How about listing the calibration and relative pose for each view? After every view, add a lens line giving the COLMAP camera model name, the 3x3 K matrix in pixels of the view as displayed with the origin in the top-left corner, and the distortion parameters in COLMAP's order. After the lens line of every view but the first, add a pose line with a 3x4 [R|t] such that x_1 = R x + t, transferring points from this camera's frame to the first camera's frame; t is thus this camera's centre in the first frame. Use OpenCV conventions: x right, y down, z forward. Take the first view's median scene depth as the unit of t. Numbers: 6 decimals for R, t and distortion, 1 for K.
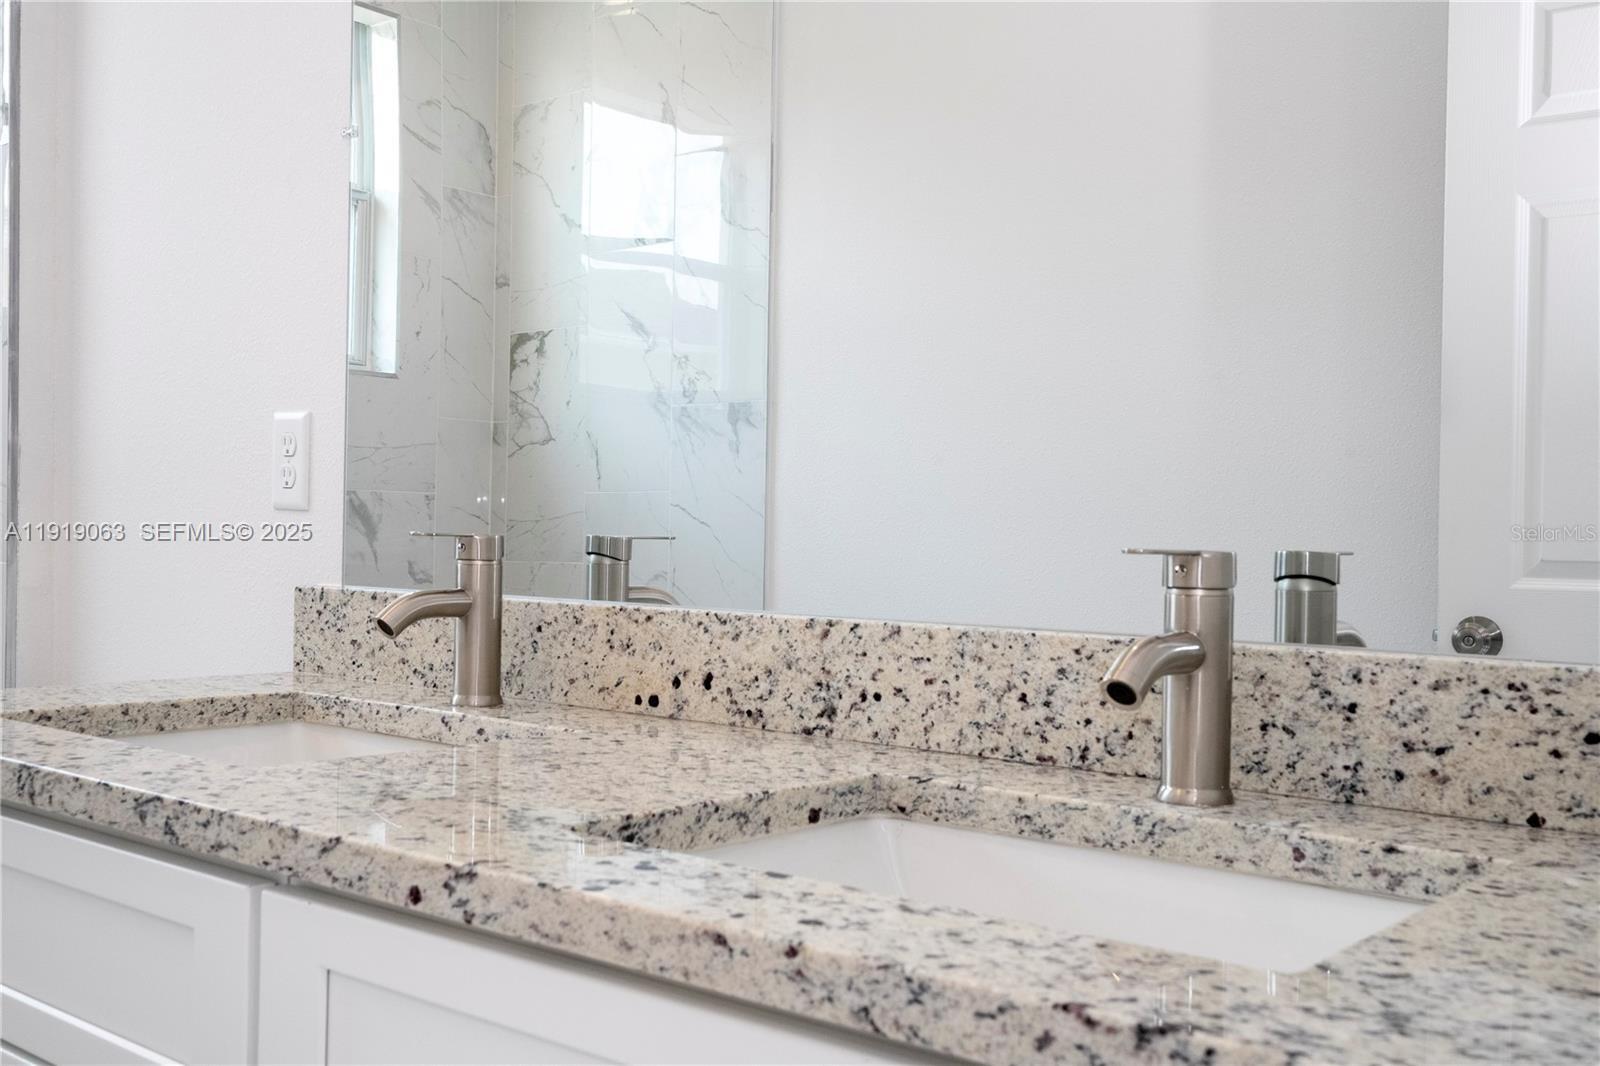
lens RADIAL K [[1558.1, 0, 807.8], [0, 1558.1, 536.2], [0, 0, 1]] dist [0.009897, 0.000000]
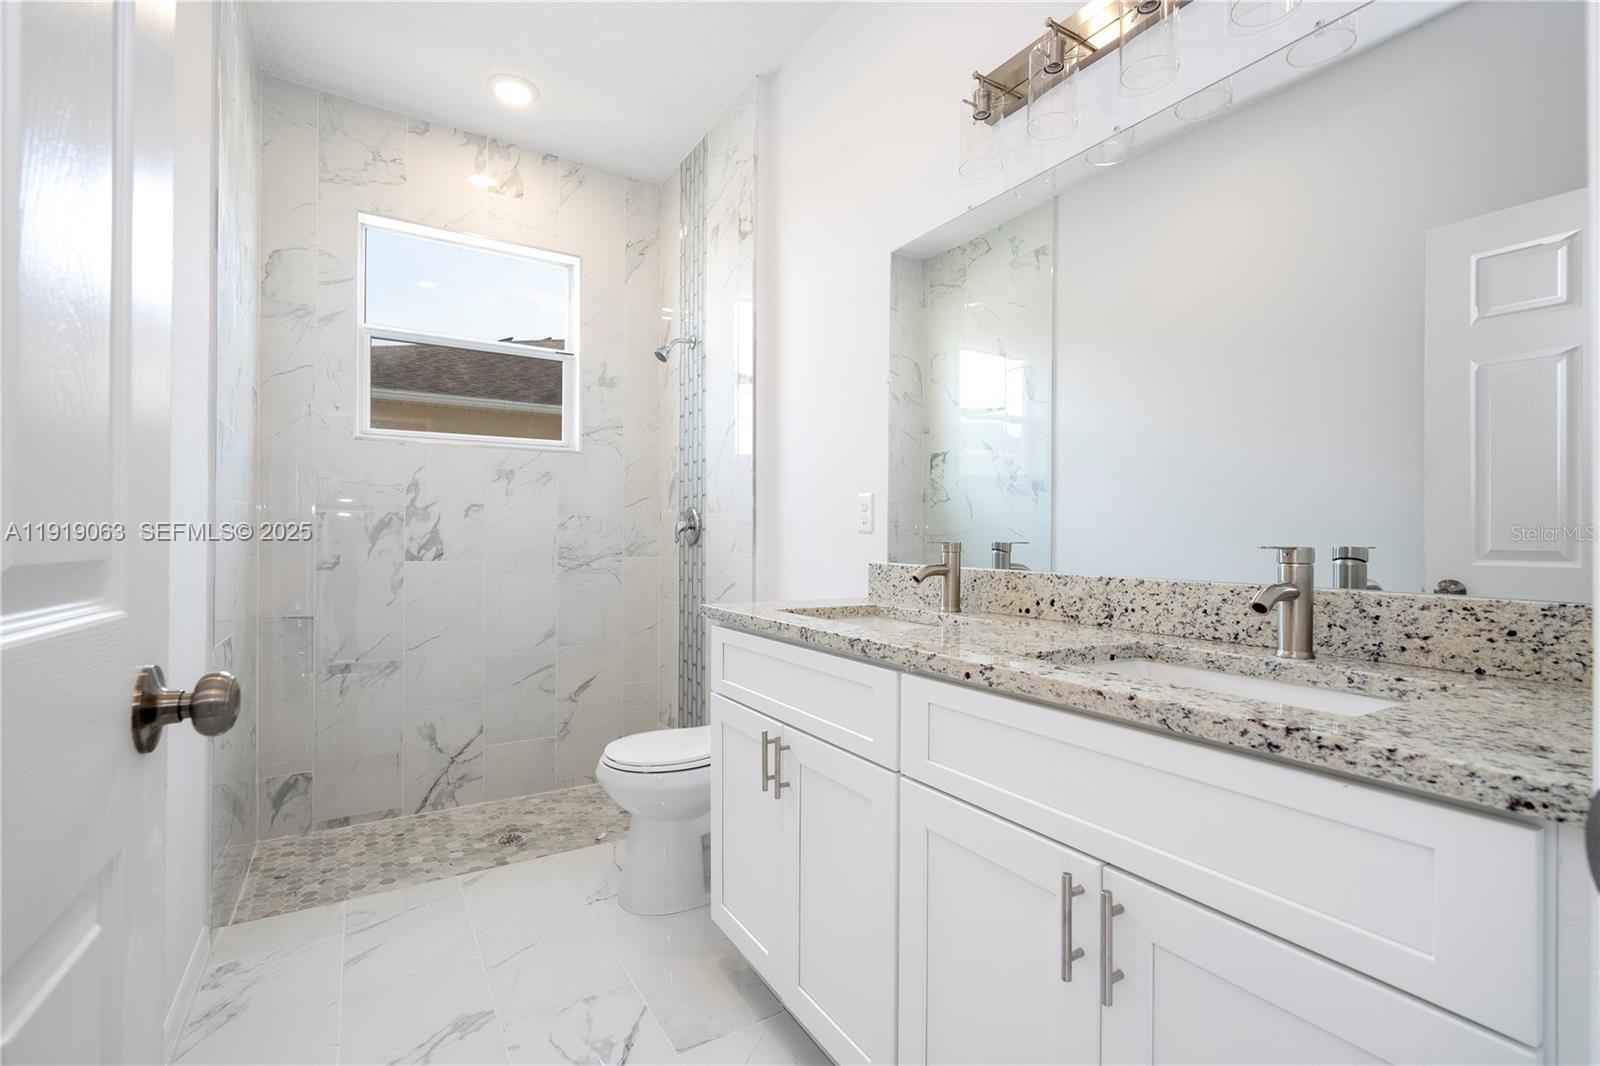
lens RADIAL K [[720.6, 0, 814.6], [0, 720.6, 533.9], [0, 0, 1]] dist [0.000184, 0.001451]
pose [[0.949446, -0.012024, -0.313700, -0.073593], [0.008756, 0.999892, -0.011826, -0.002956], [0.313808, 0.008481, 0.949449, -0.189816]]
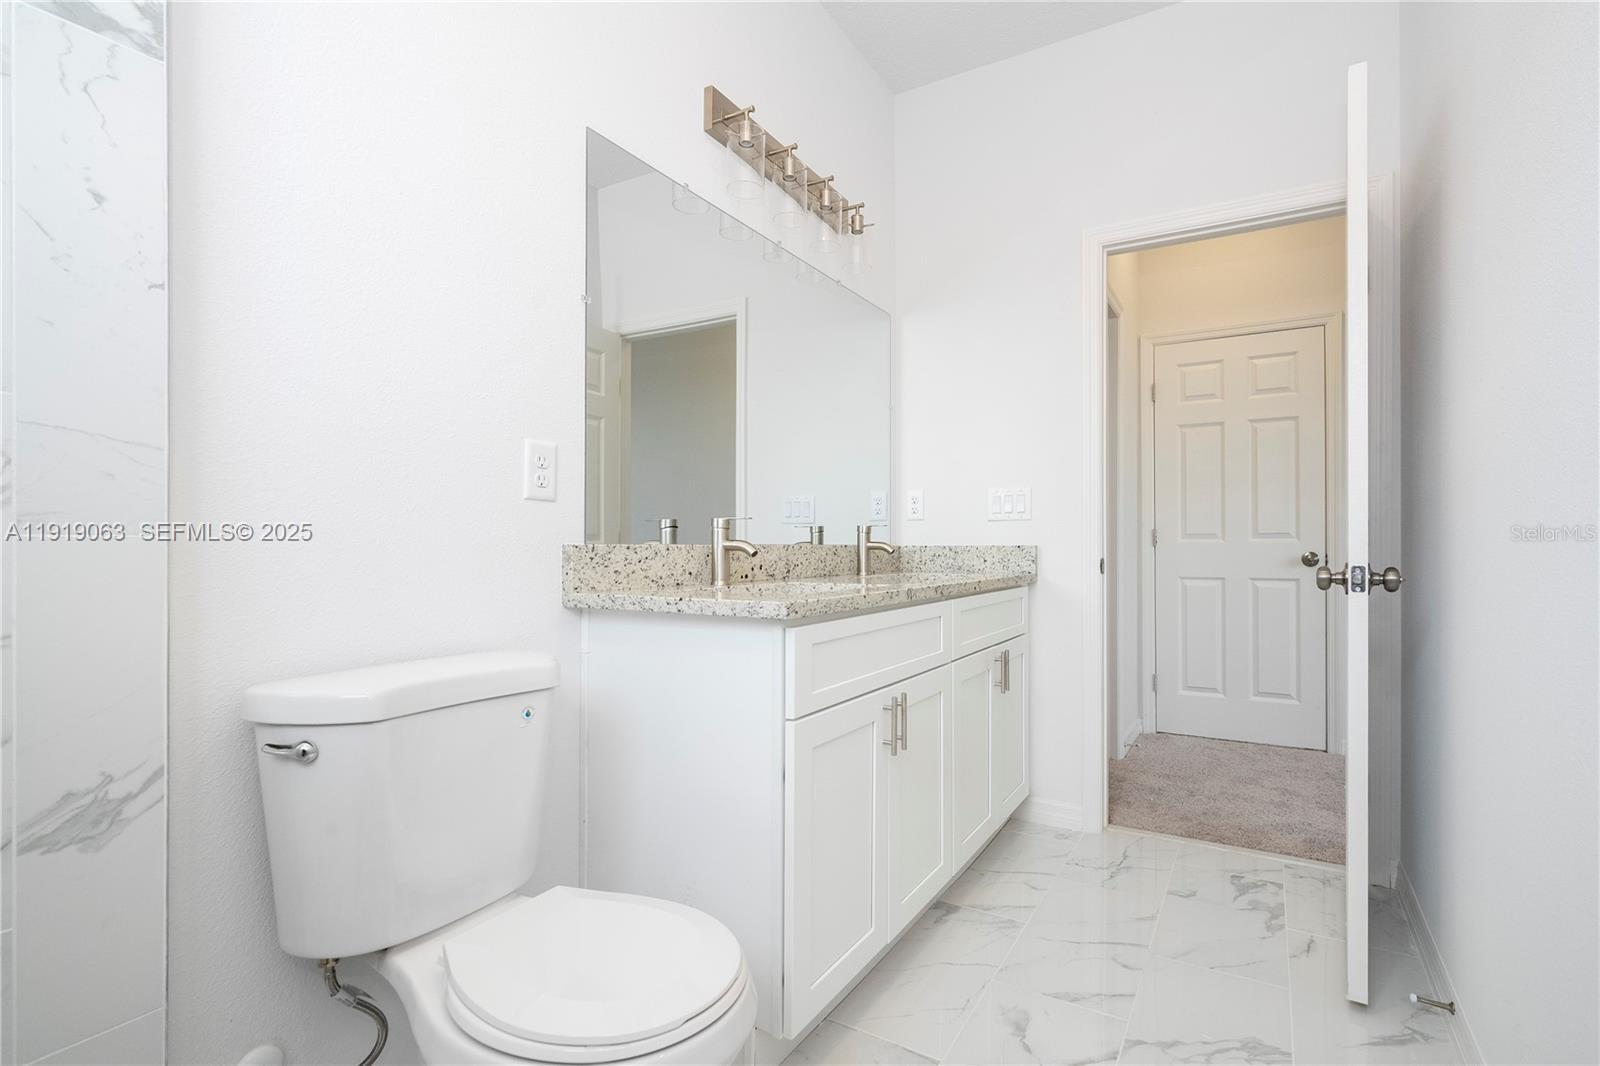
lens RADIAL K [[720.6, 0, 807.9], [0, 720.6, 535.9], [0, 0, 1]] dist [0.000184, 0.001451]
pose [[-0.123797, -0.003099, 0.992303, -1.789390], [0.000770, 0.999995, 0.003219, 0.029810], [-0.992307, 0.001163, -0.123794, 1.279599]]
